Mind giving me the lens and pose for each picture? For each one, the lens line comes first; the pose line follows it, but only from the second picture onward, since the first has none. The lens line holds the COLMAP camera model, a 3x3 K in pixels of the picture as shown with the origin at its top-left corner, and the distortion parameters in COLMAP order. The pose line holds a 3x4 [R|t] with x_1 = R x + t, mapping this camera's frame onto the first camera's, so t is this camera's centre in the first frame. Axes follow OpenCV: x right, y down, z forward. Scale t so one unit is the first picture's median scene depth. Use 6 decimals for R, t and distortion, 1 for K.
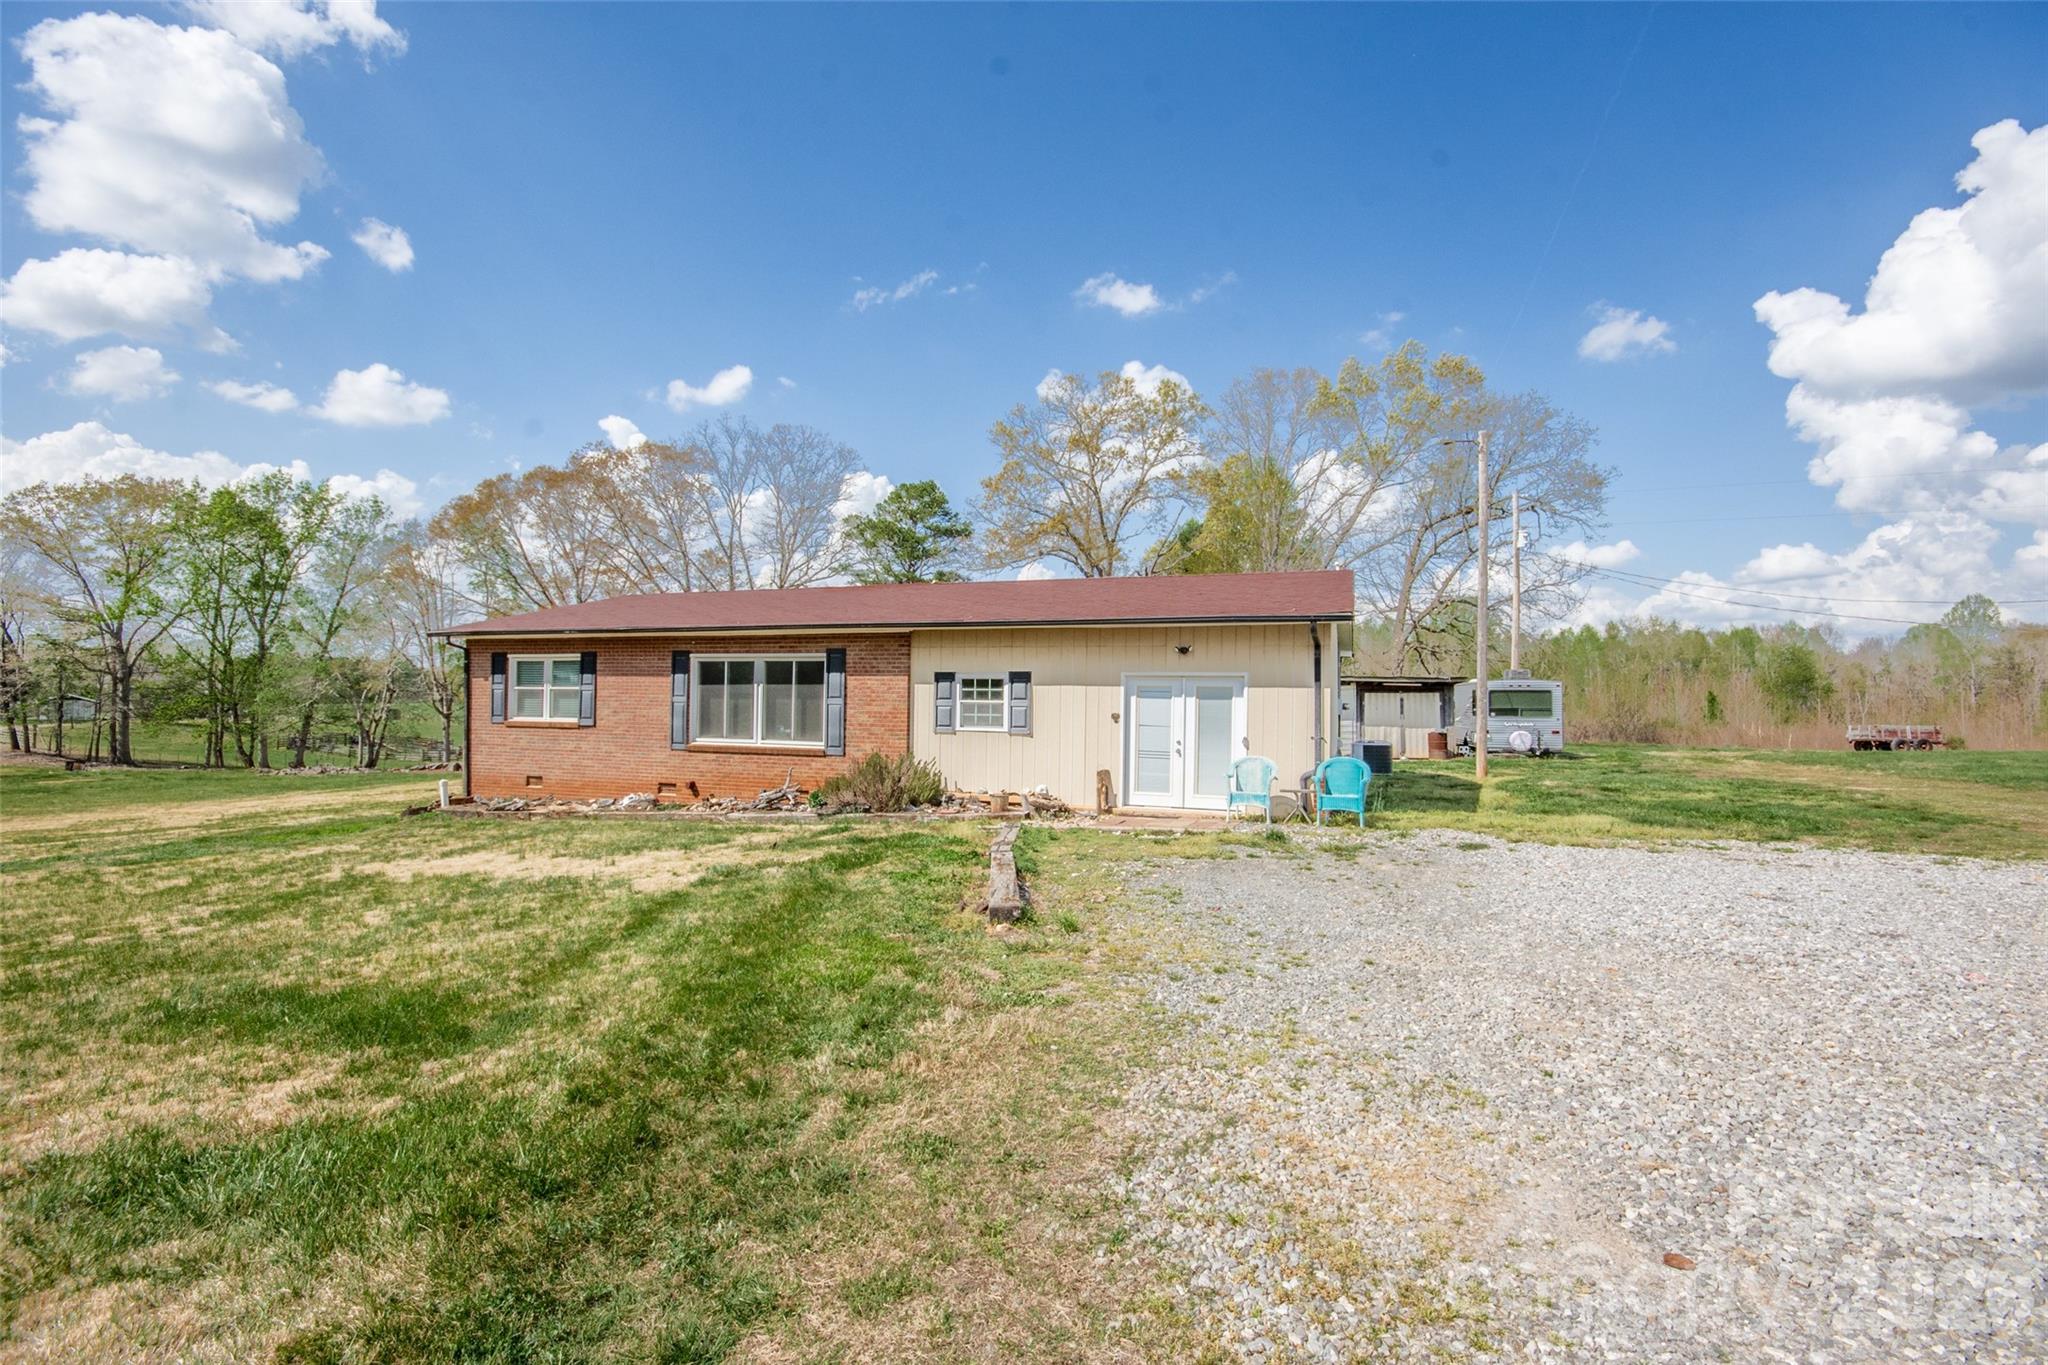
lens RADIAL K [[916.9, 0, 1034.0], [0, 916.9, 683.7], [0, 0, 1]] dist [0.010340, -0.010163]
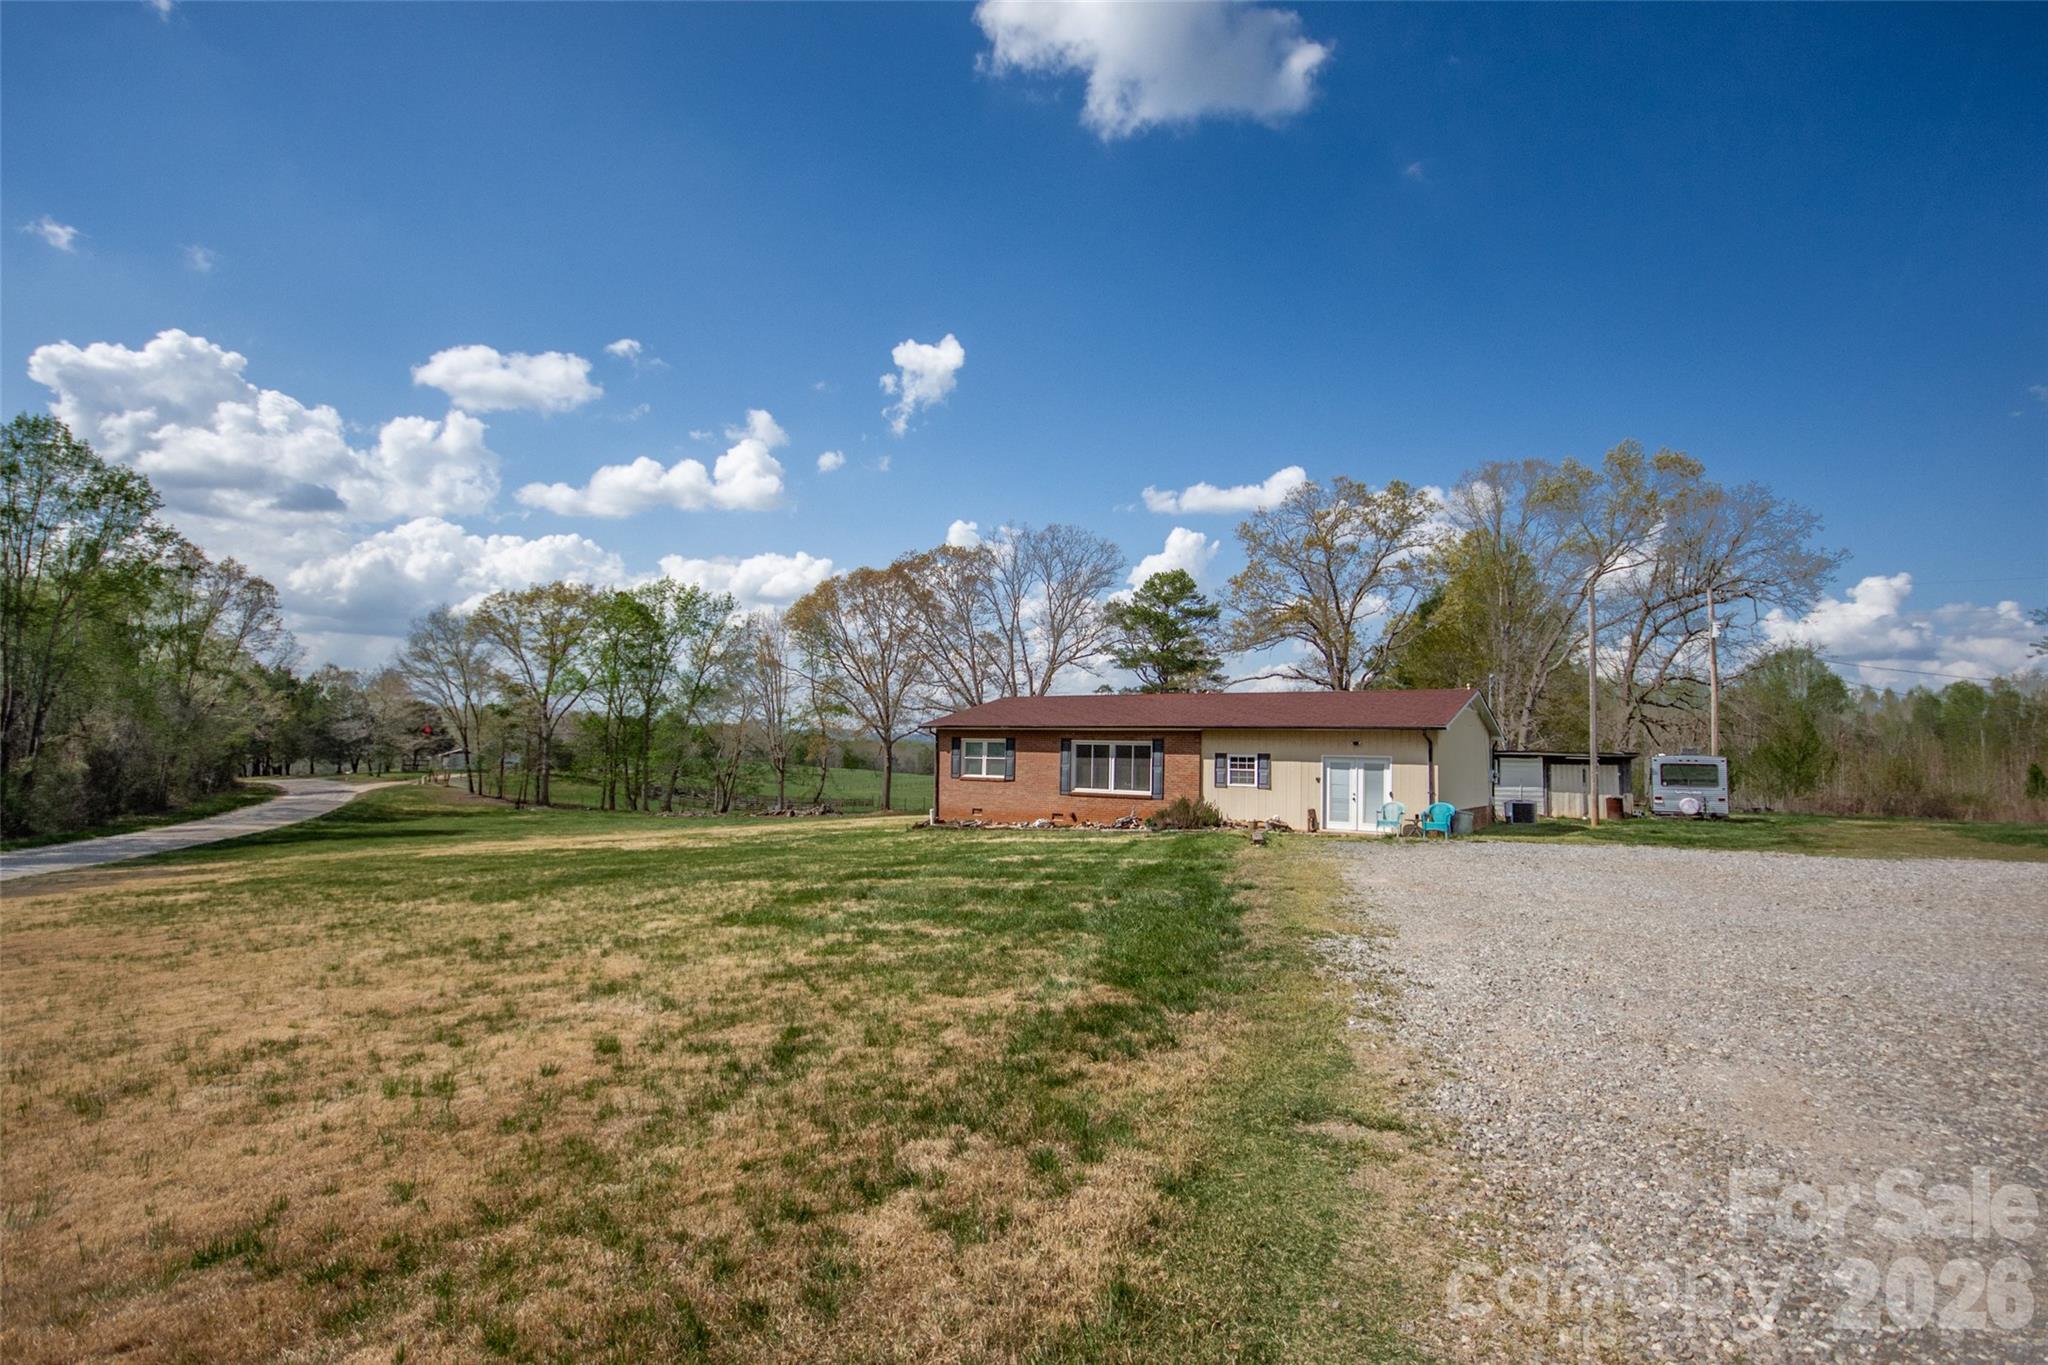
lens RADIAL K [[907.4, 0, 1061.4], [0, 907.4, 688.0], [0, 0, 1]] dist [-0.000909, -0.010091]
pose [[0.972672, -0.007282, -0.232070, 0.009491], [-0.007728, 0.997939, -0.063701, -0.018969], [0.232056, 0.063754, 0.970611, -0.629196]]
